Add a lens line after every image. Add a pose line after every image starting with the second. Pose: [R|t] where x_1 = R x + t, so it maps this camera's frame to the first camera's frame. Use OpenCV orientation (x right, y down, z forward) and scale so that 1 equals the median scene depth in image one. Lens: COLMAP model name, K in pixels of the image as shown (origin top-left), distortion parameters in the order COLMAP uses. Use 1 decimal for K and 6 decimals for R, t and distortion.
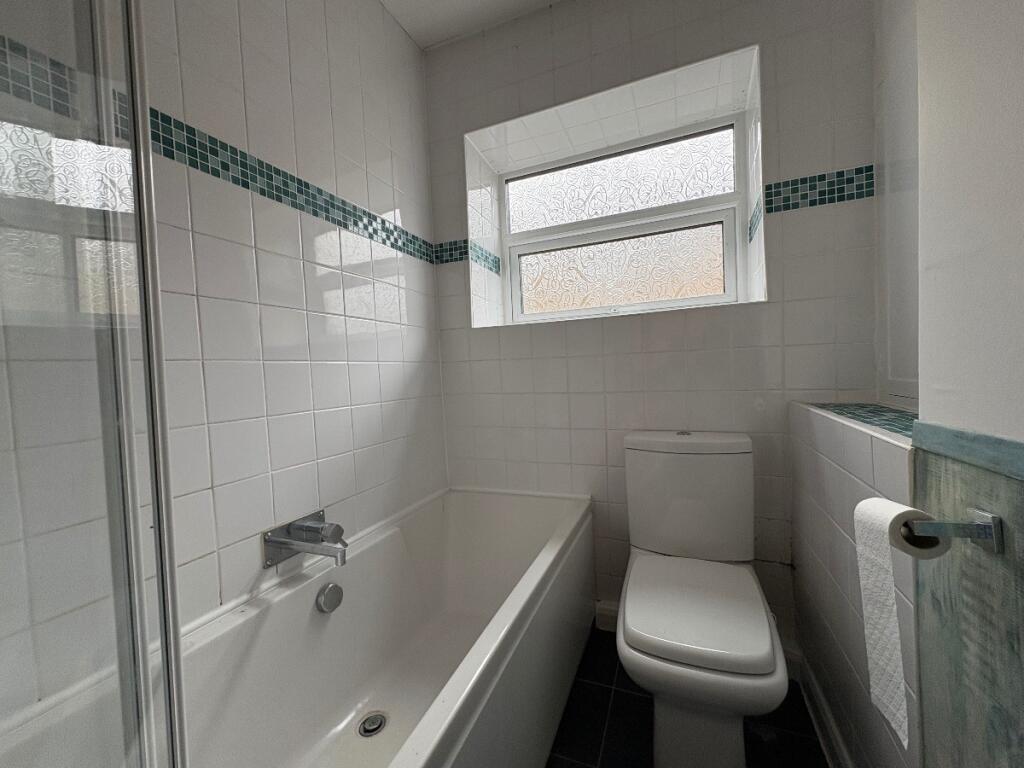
lens RADIAL K [[406.8, 0, 511.6], [0, 406.8, 381.0], [0, 0, 1]] dist [-0.003374, -0.000798]
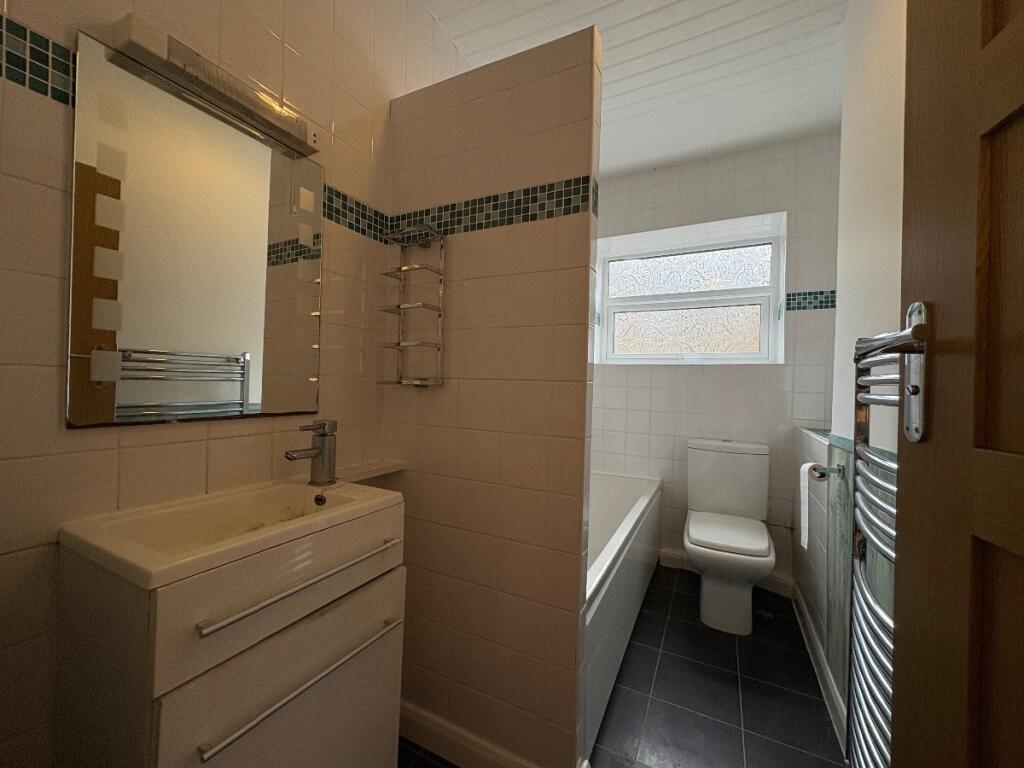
lens RADIAL K [[406.8, 0, 510.0], [0, 406.8, 384.9], [0, 0, 1]] dist [-0.003374, -0.000798]
pose [[0.993696, 0.066535, -0.090233, -0.323658], [-0.068958, 0.997331, -0.024007, 0.003604], [0.088395, 0.030078, 0.995631, -0.744864]]
